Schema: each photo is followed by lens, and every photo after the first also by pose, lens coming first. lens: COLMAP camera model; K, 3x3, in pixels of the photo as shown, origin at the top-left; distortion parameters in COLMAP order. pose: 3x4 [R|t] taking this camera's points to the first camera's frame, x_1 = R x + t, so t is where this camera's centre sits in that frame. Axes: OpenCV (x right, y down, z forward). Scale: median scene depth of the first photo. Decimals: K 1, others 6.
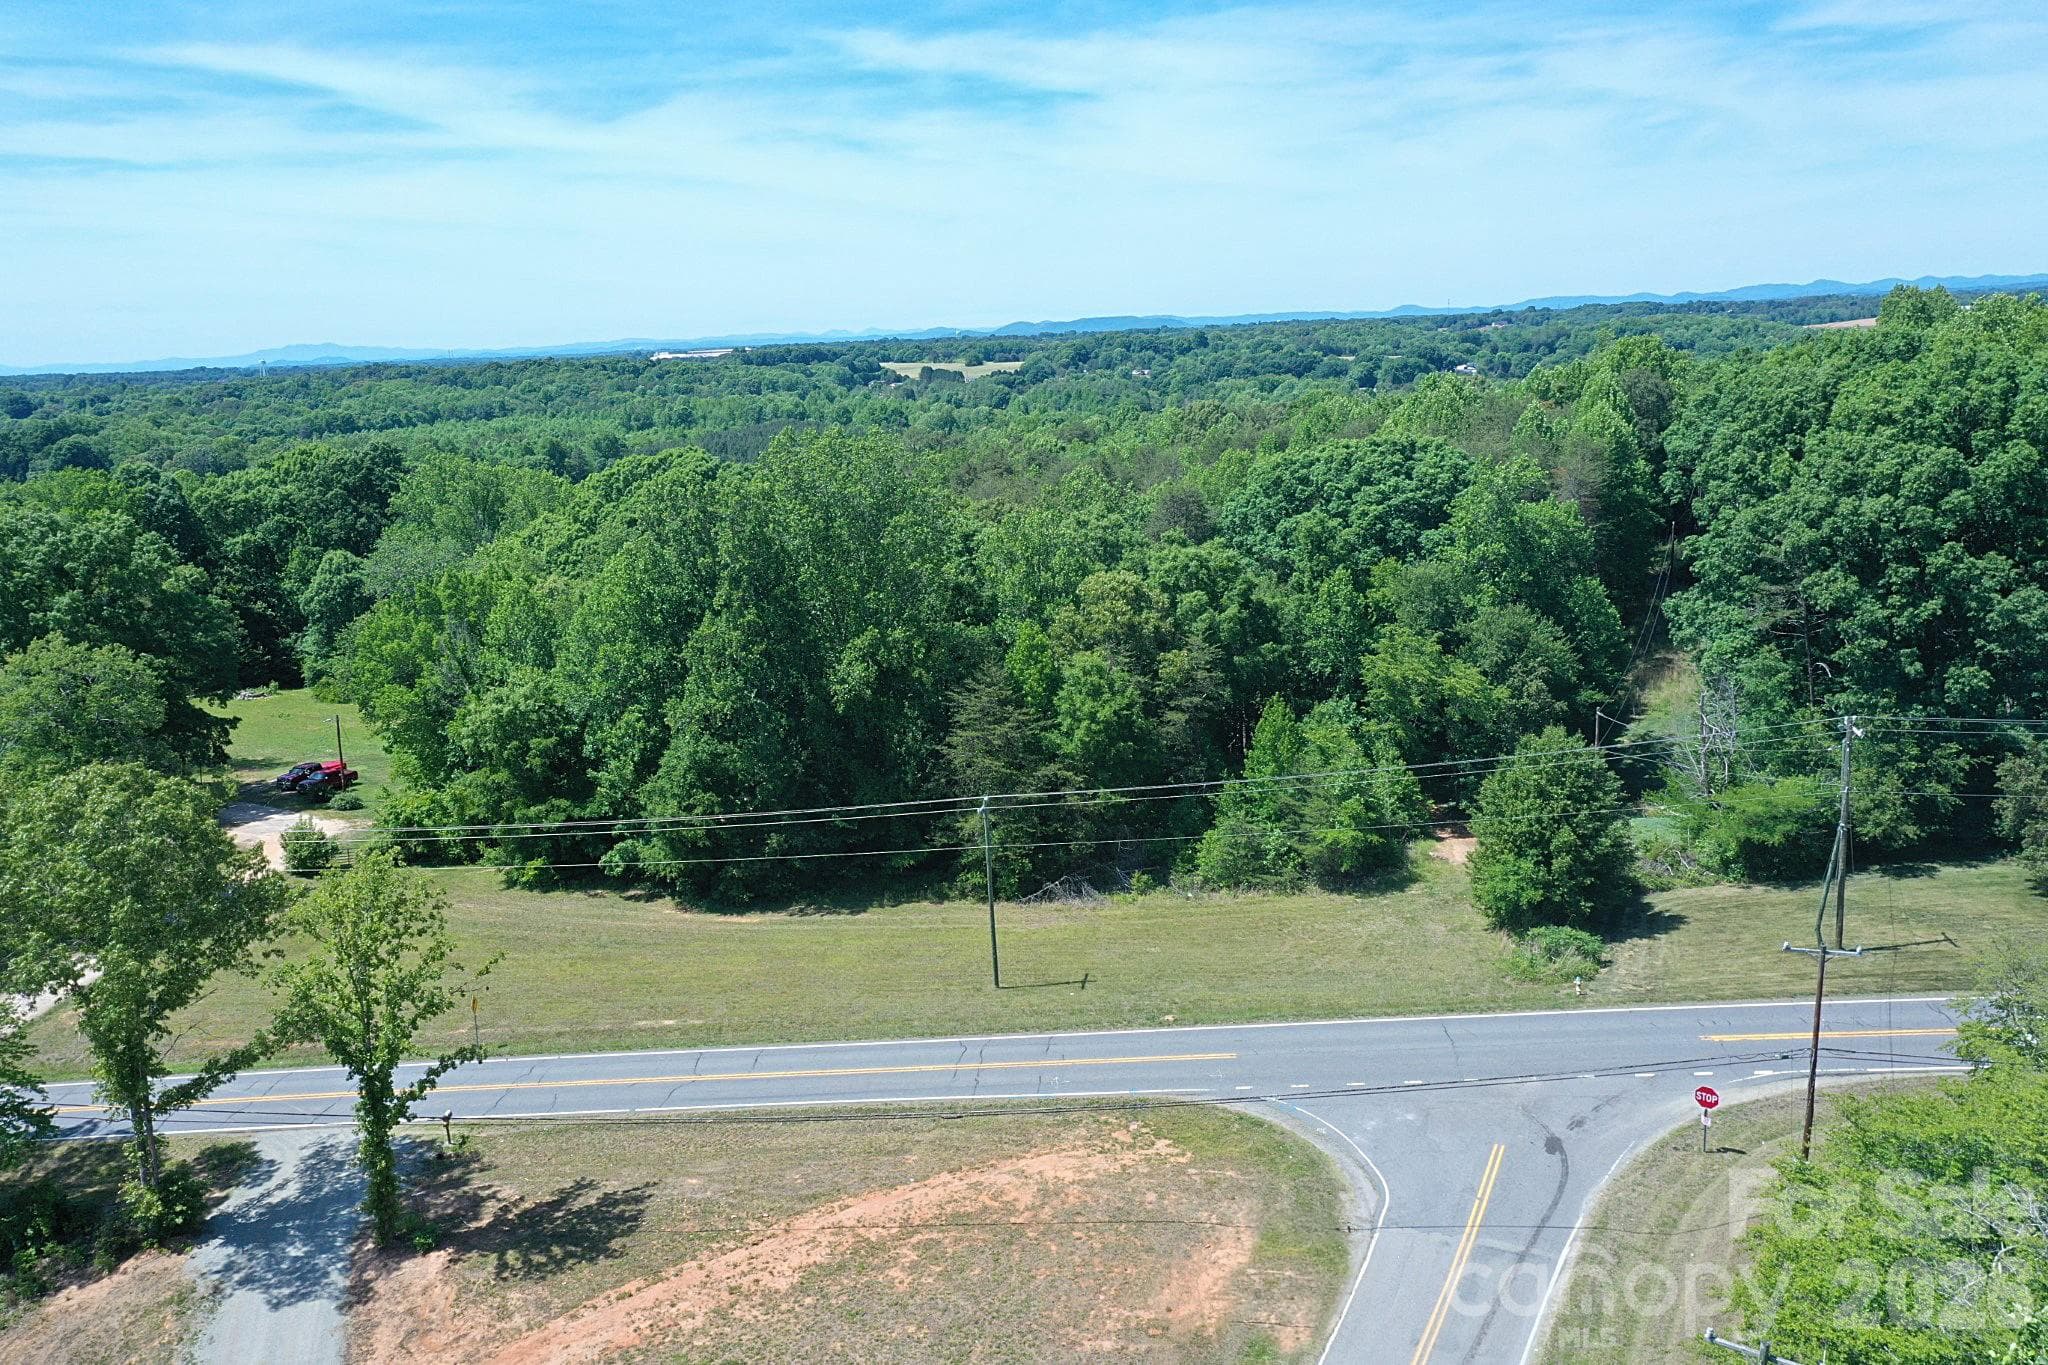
lens RADIAL K [[1627.3, 0, 1025.4], [0, 1627.3, 681.0], [0, 0, 1]] dist [0.010036, 0.008454]
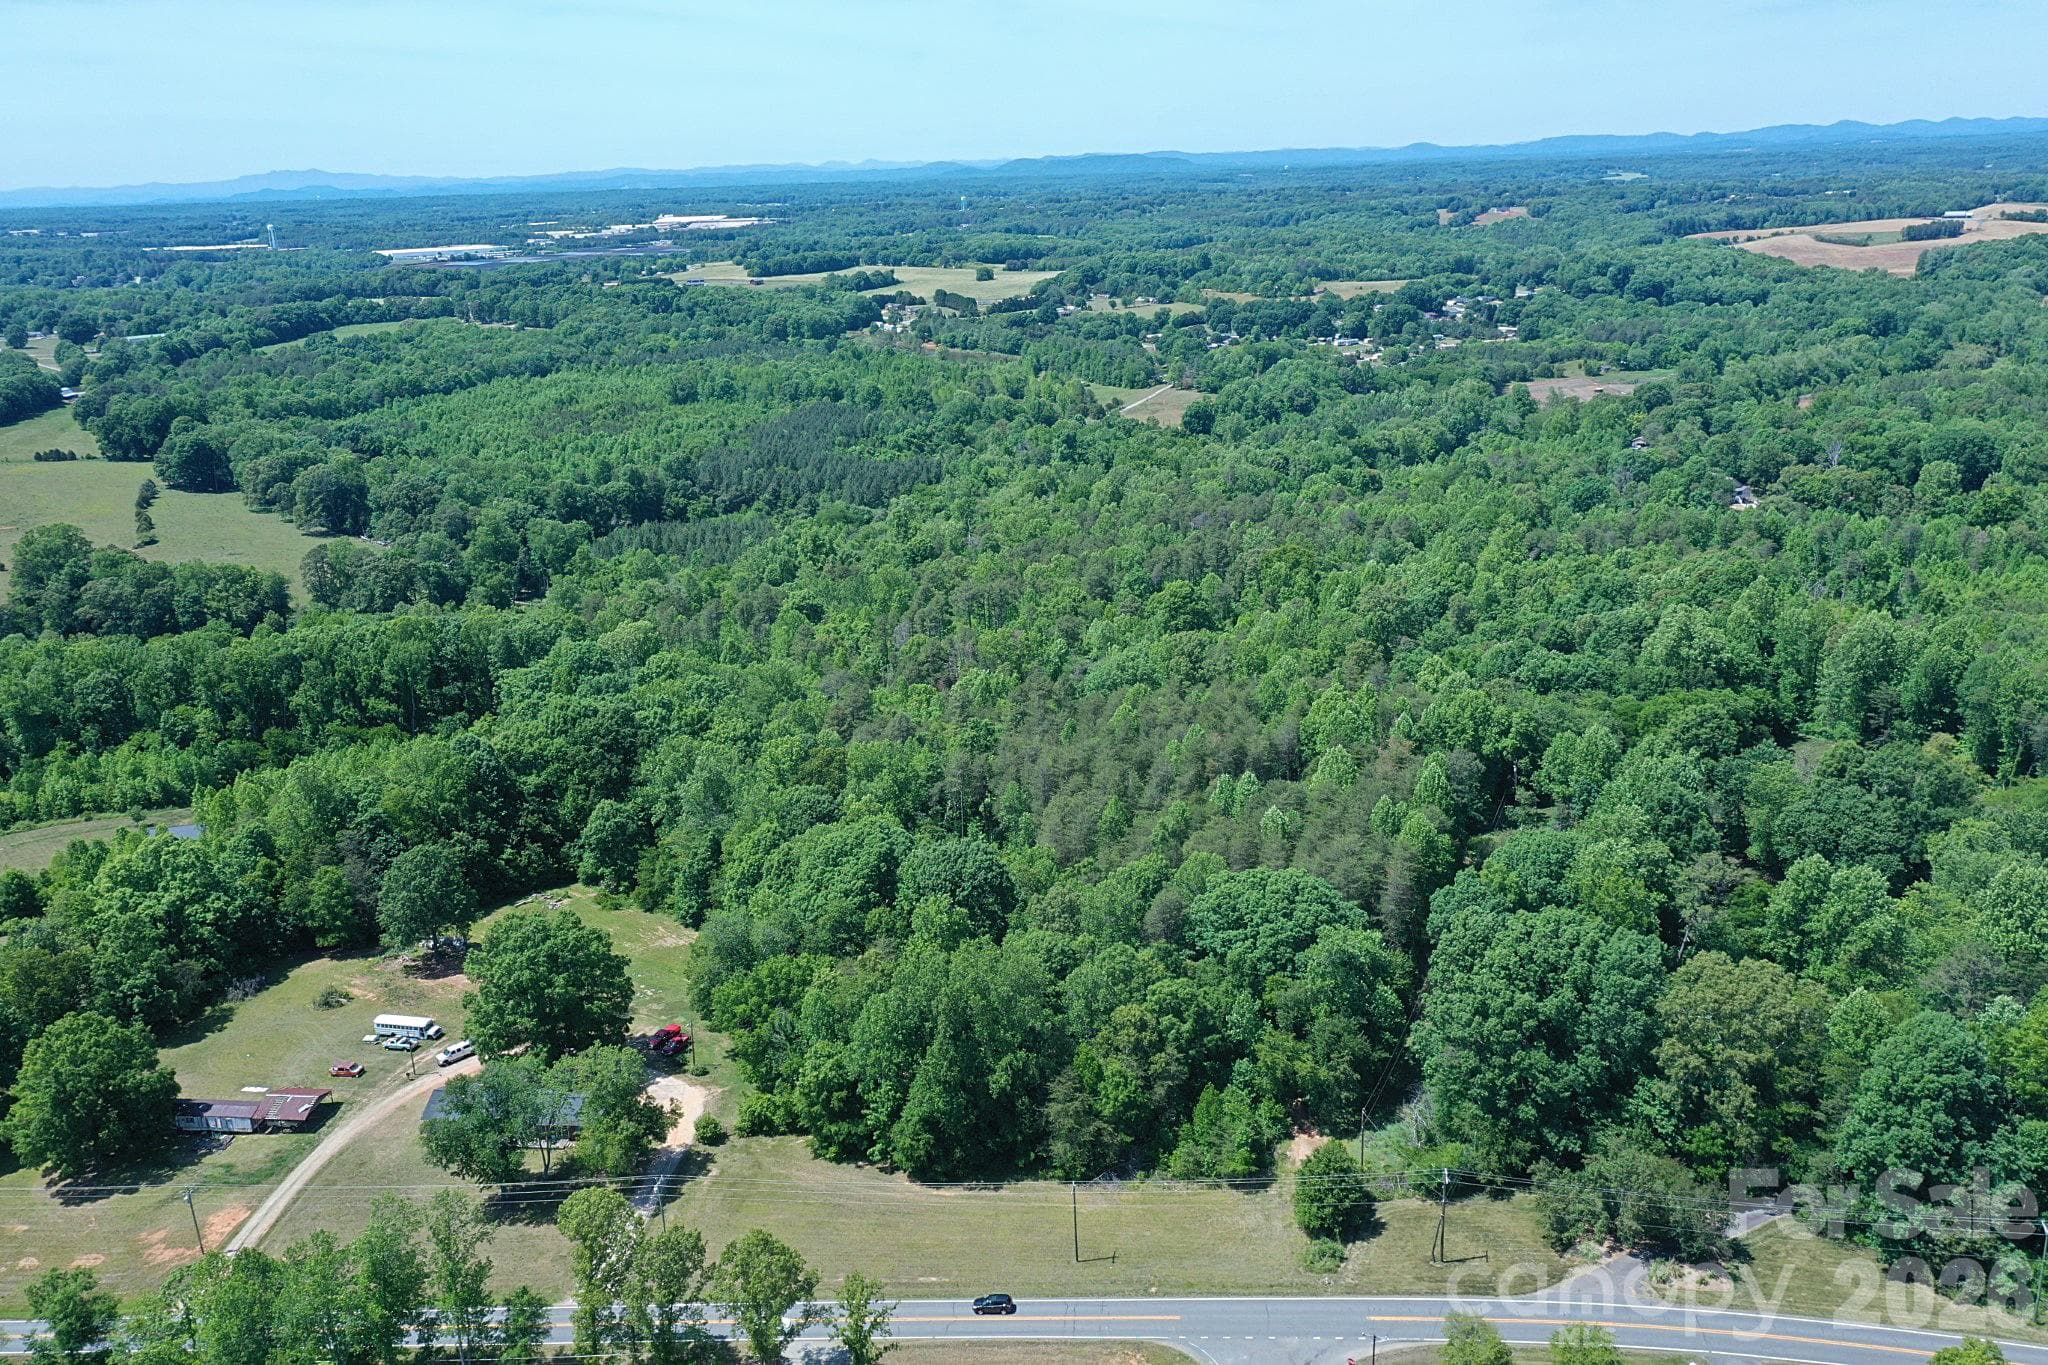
lens RADIAL K [[1642.7, 0, 1026.3], [0, 1642.7, 651.6], [0, 0, 1]] dist [0.013126, 0.002461]
pose [[0.999944, 0.010255, 0.002590, -0.082887], [-0.010431, 0.996637, 0.081282, -0.678663], [-0.001748, -0.081304, 0.996688, -0.972377]]
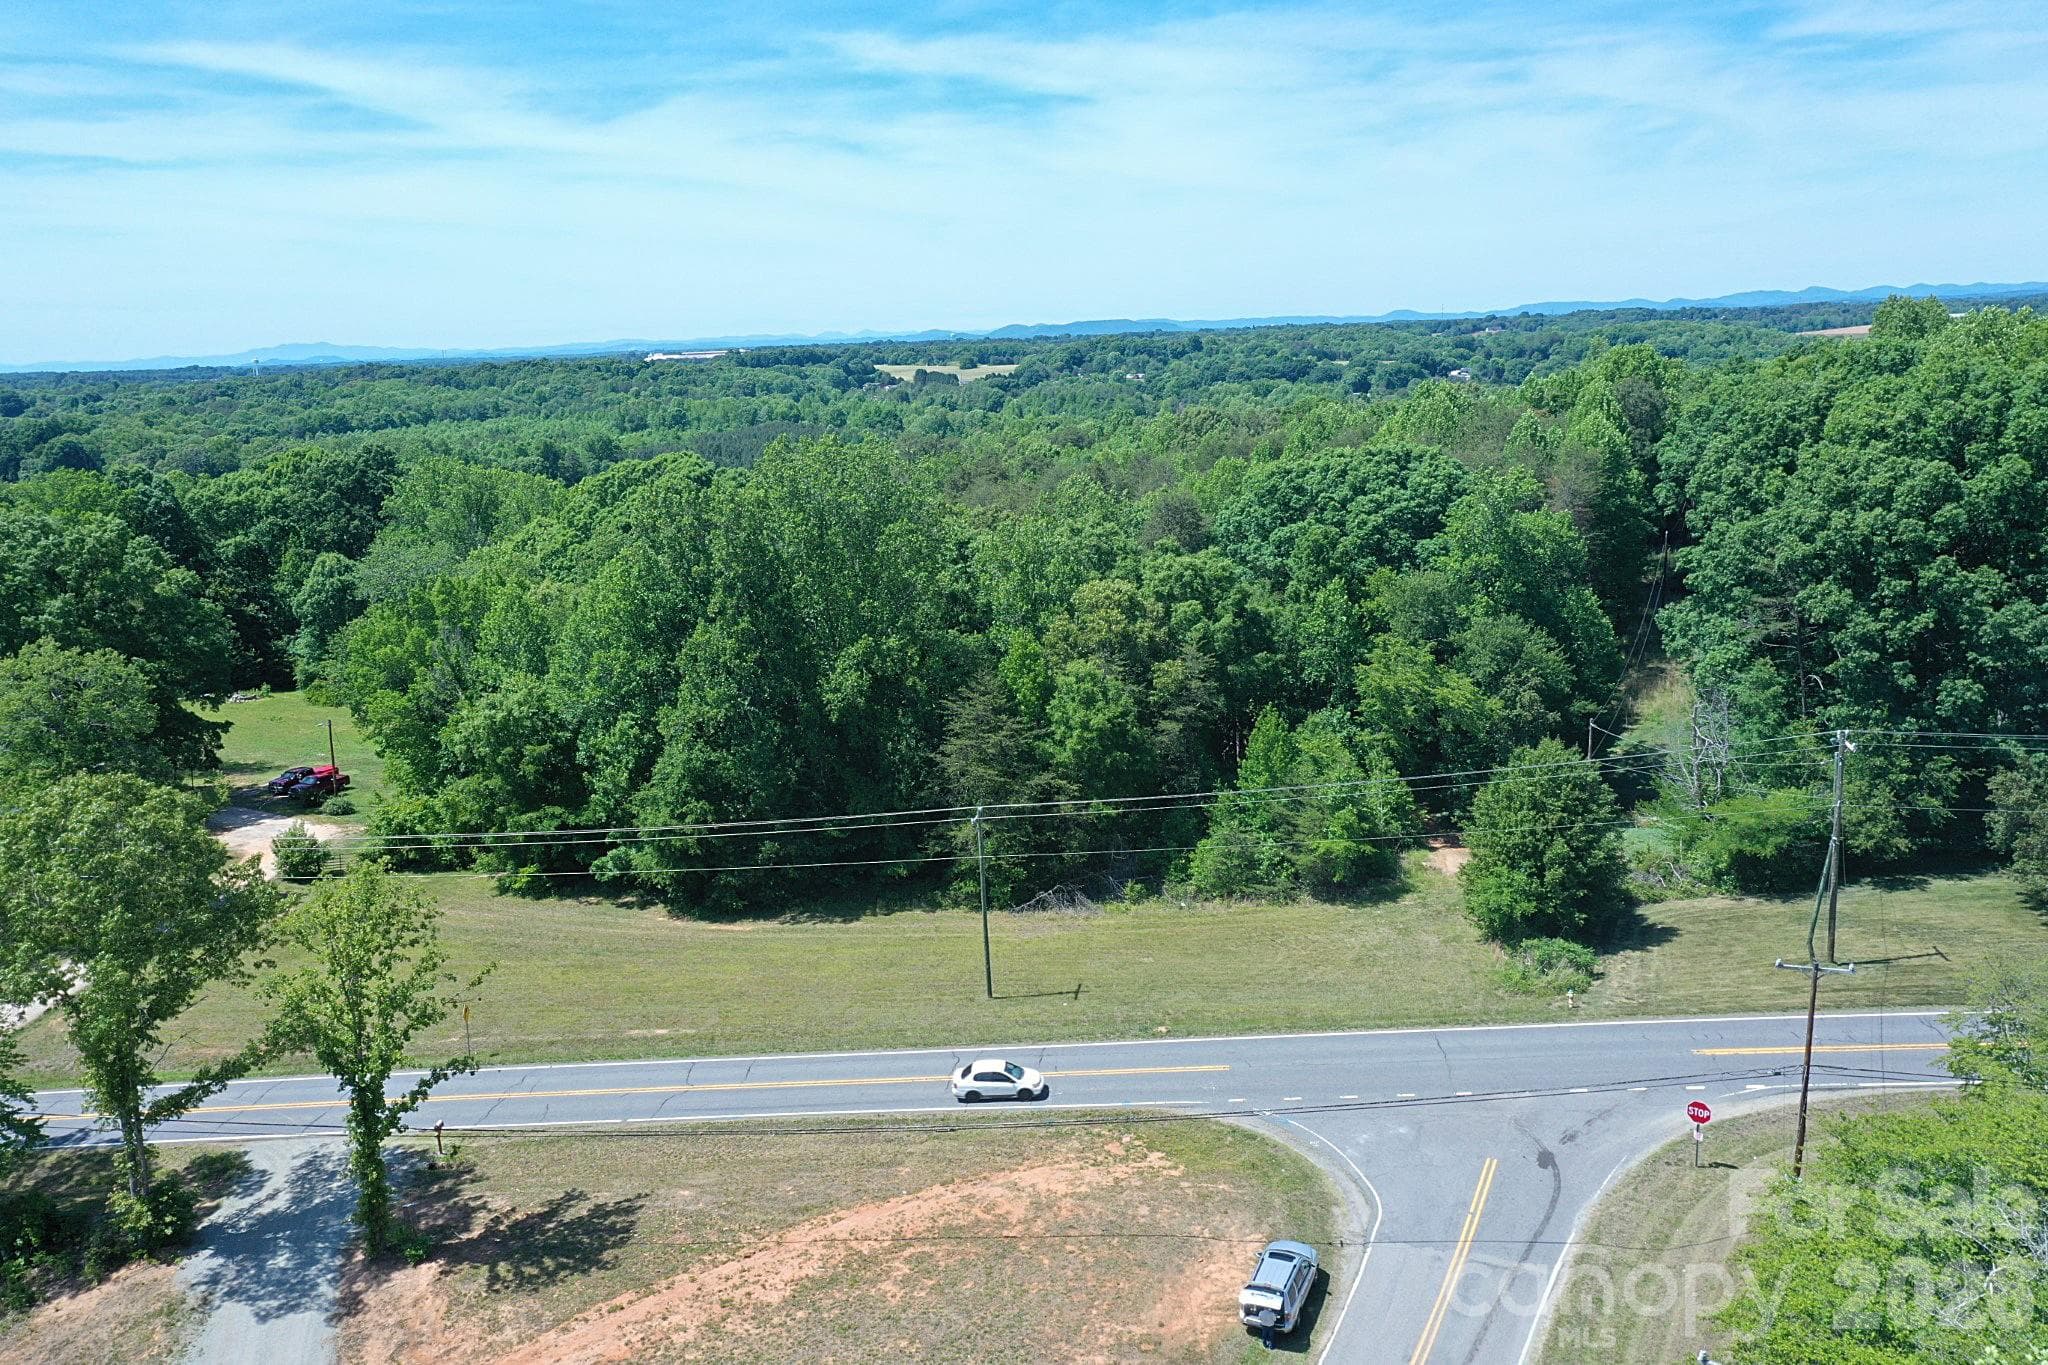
lens RADIAL K [[1627.3, 0, 1025.4], [0, 1627.3, 681.0], [0, 0, 1]] dist [0.010036, 0.008454]
pose [[0.999982, 0.004136, 0.004286, -0.000643], [-0.004129, 0.999990, -0.001633, -0.003691], [-0.004293, 0.001616, 0.999989, 0.000082]]
